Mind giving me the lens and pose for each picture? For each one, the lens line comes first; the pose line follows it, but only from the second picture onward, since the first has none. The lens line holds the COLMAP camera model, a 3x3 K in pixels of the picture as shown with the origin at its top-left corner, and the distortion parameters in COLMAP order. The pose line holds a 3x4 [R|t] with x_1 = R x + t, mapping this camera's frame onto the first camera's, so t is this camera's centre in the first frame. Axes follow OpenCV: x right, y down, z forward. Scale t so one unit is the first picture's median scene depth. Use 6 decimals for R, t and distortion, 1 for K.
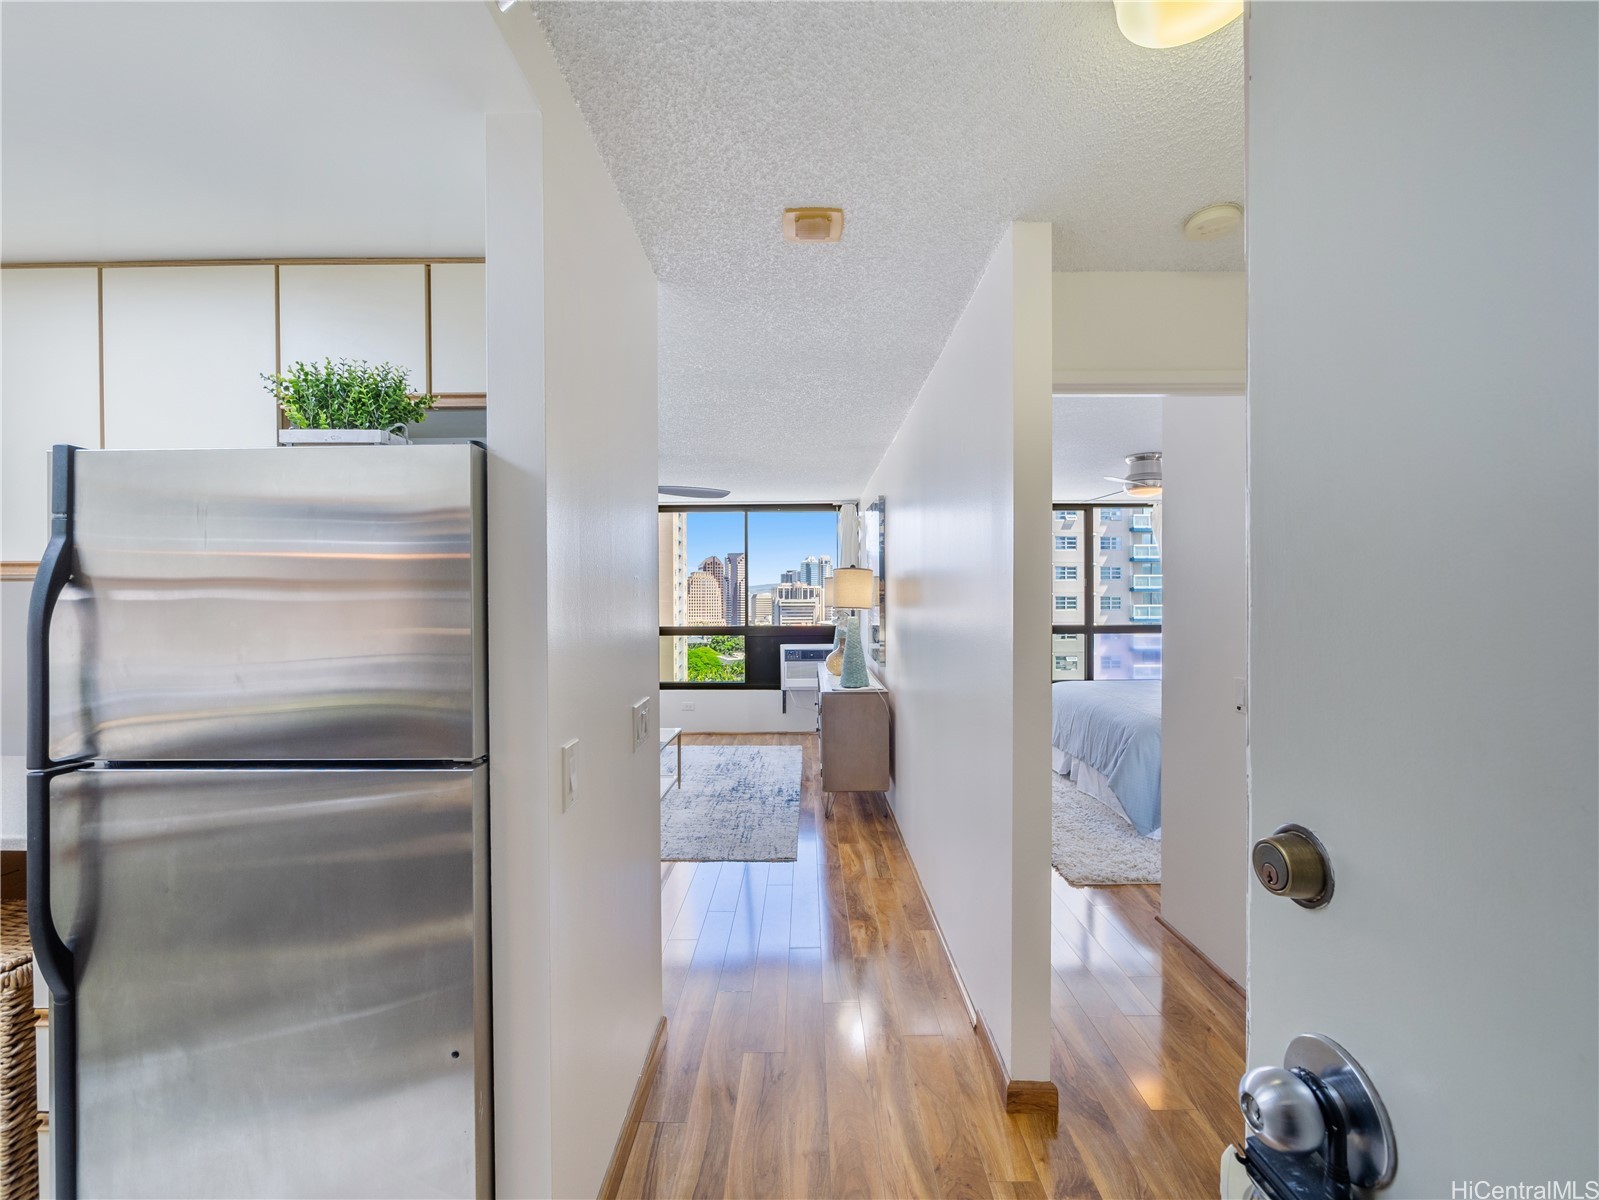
lens RADIAL K [[664.0, 0, 797.5], [0, 664.0, 607.2], [0, 0, 1]] dist [-0.007510, 0.001505]
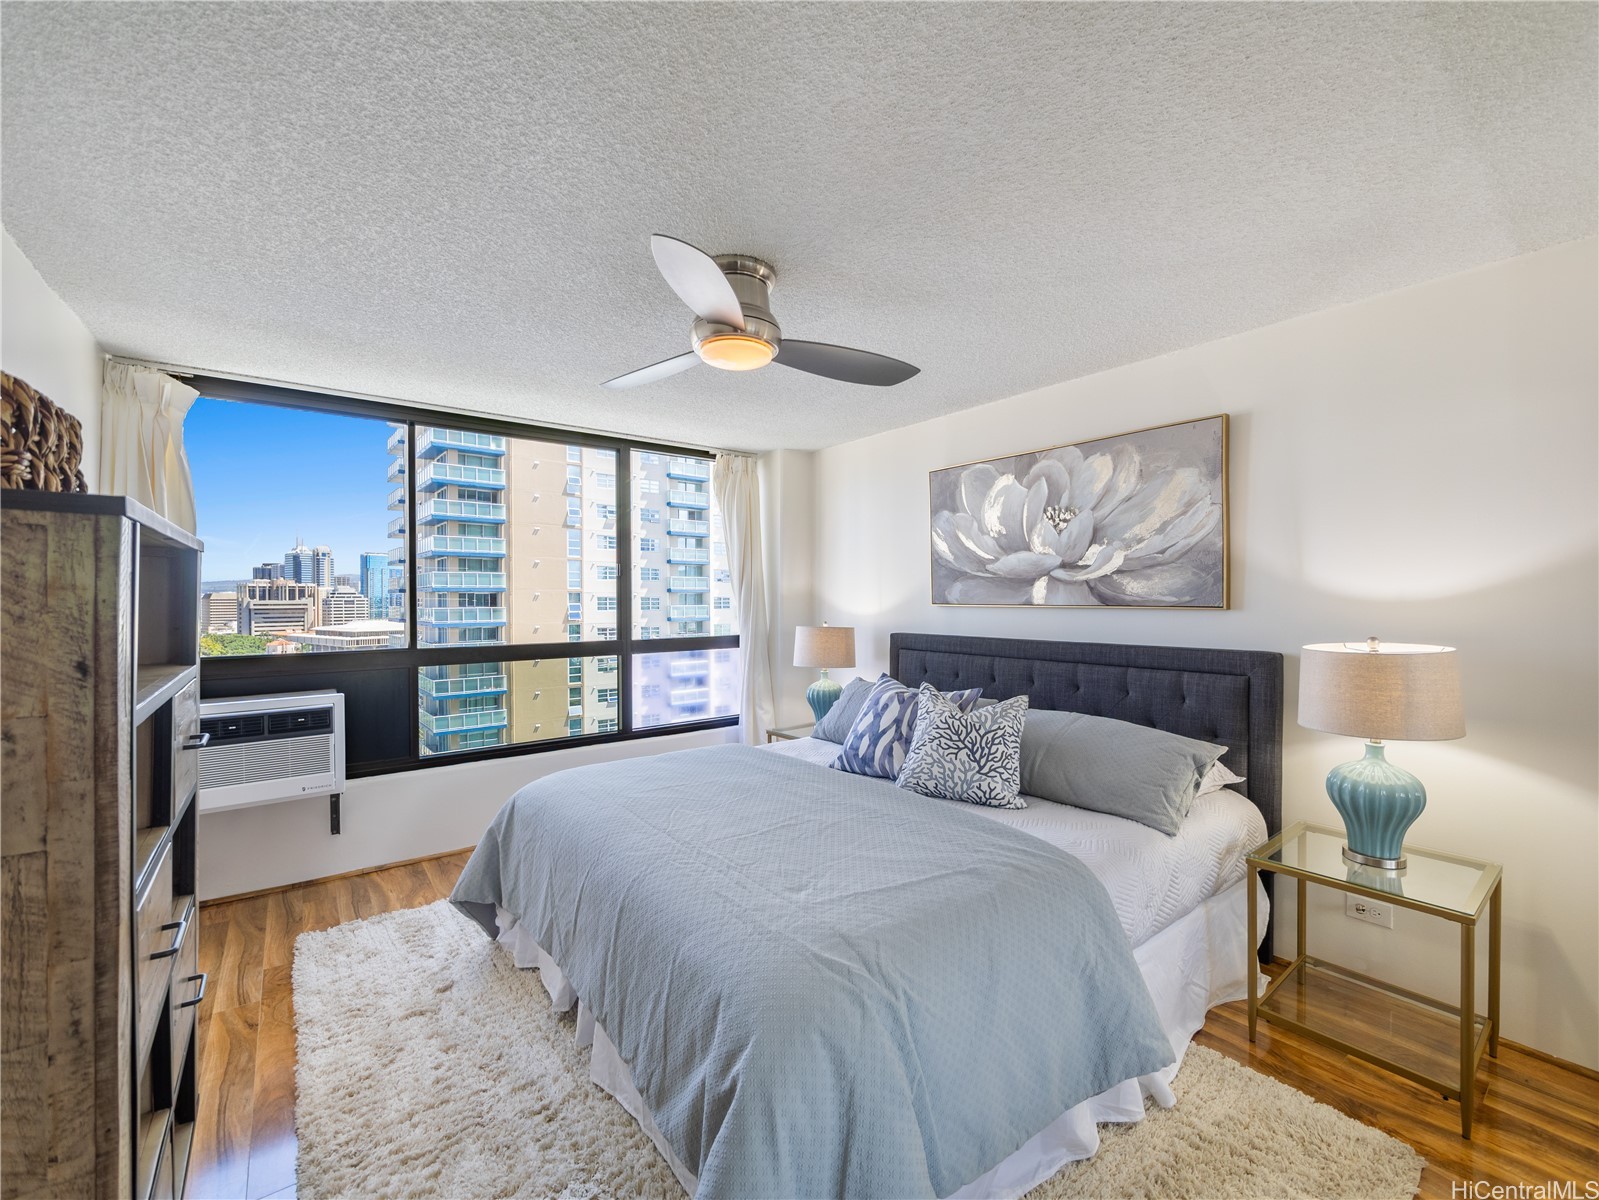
lens RADIAL K [[664.0, 0, 804.2], [0, 664.0, 594.1], [0, 0, 1]] dist [-0.007510, 0.001505]
pose [[0.784023, 0.004001, 0.620719, 0.265271], [0.008831, 0.999806, -0.017599, -0.004117], [-0.620669, 0.019280, 0.783835, 0.583716]]
